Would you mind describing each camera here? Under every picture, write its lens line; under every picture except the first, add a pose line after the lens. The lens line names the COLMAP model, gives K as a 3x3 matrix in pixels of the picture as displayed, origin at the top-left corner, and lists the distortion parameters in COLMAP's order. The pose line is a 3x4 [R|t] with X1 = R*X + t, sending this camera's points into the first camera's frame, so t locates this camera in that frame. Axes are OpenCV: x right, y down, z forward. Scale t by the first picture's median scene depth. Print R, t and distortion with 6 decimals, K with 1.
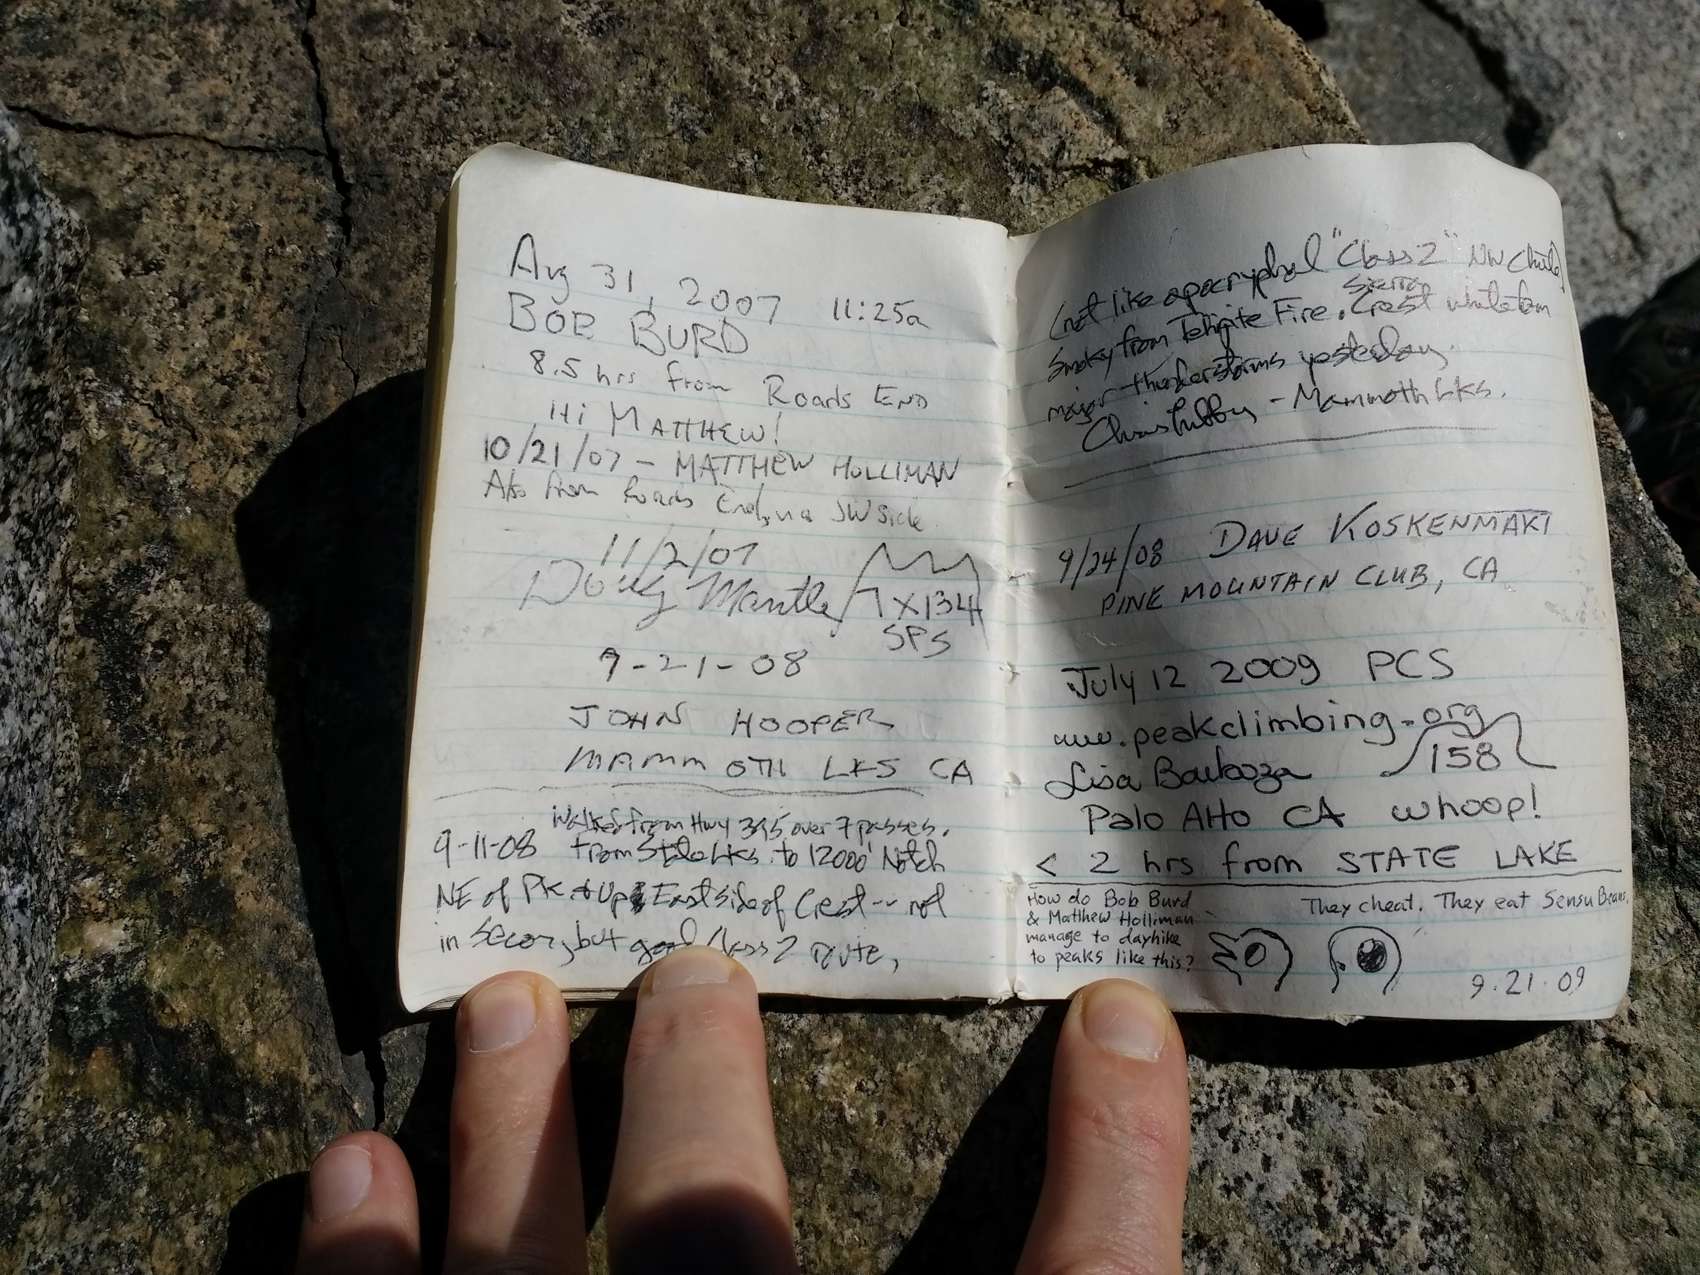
lens RADIAL K [[1409.3, 0, 860.0], [0, 1409.3, 633.9], [0, 0, 1]] dist [0.119158, -0.224975]
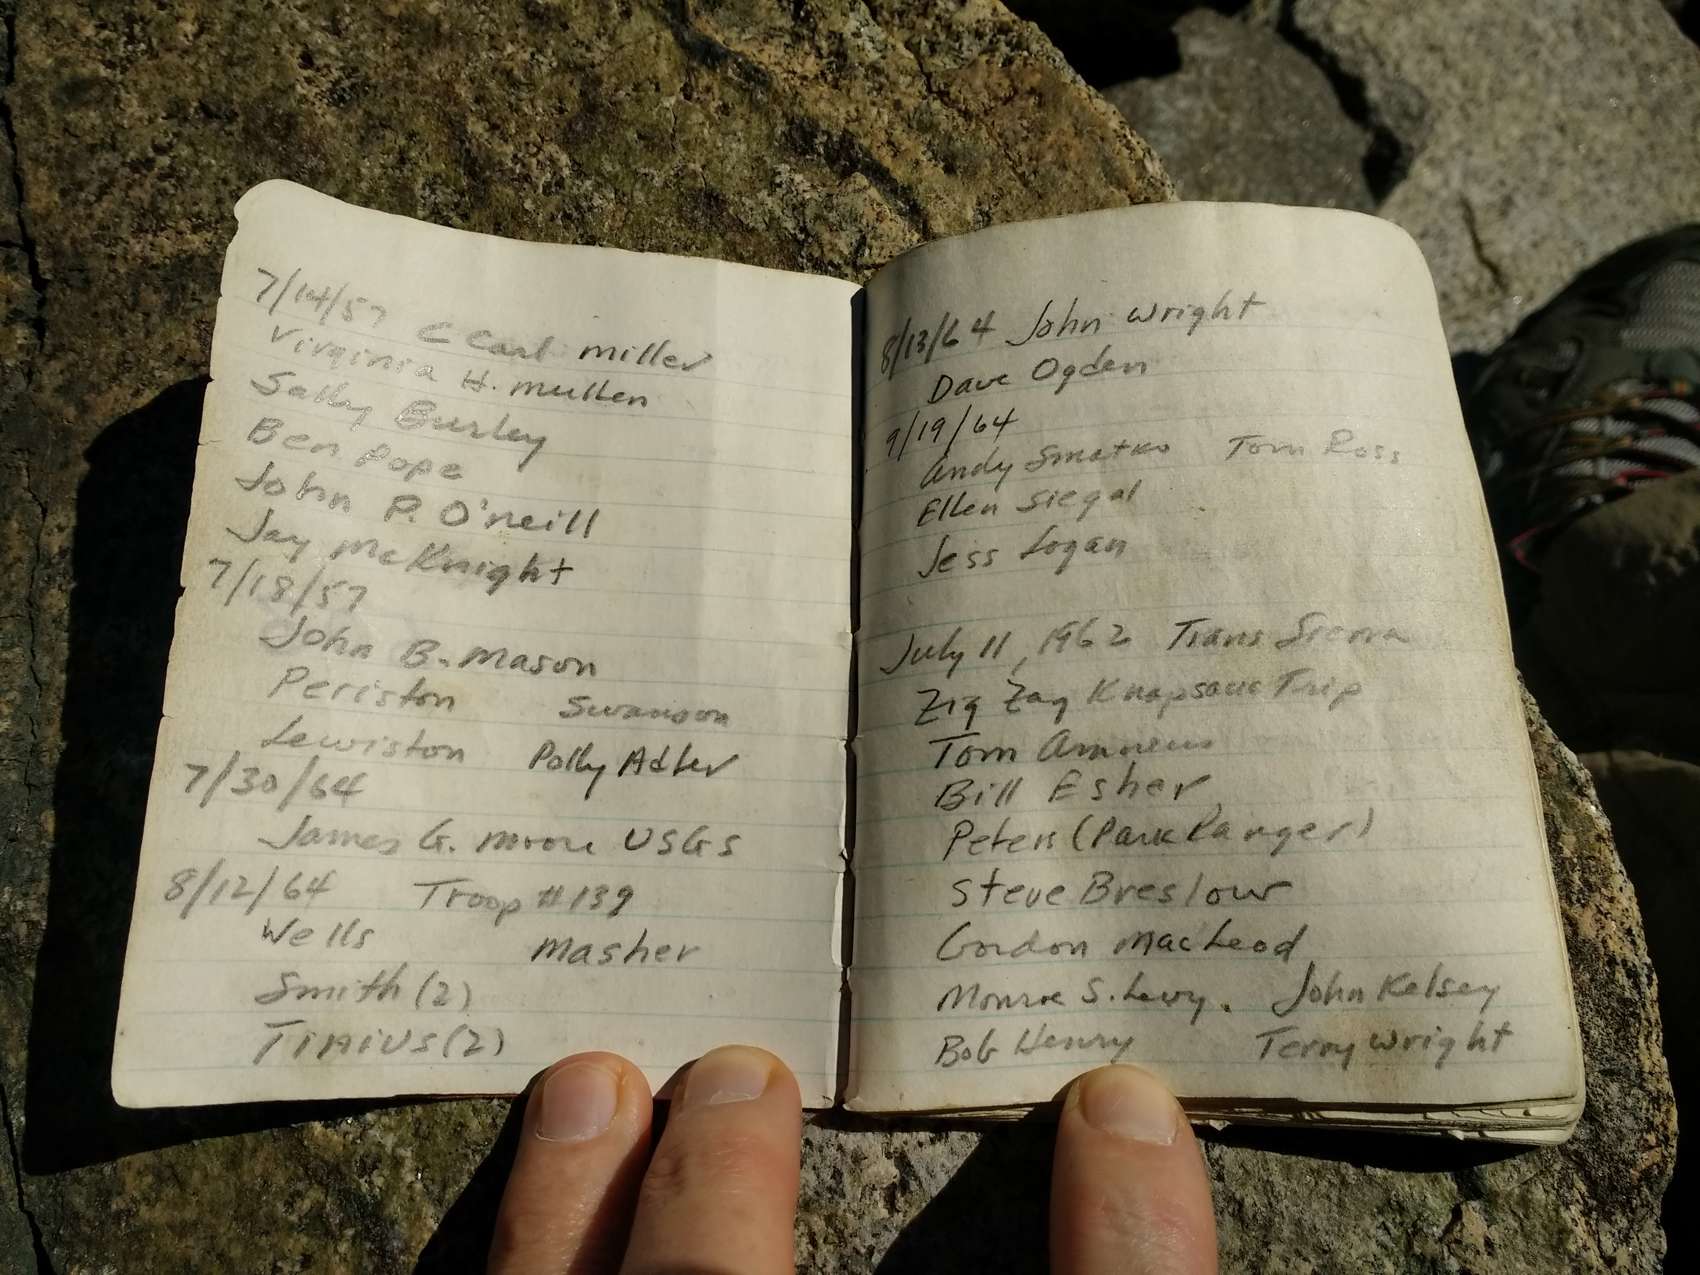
lens RADIAL K [[1409.3, 0, 860.0], [0, 1409.3, 633.9], [0, 0, 1]] dist [0.119158, -0.224975]
pose [[0.997160, -0.020053, 0.072590, 0.067262], [0.019668, 0.999788, 0.006015, -0.096102], [-0.072696, -0.004570, 0.997344, 0.102494]]
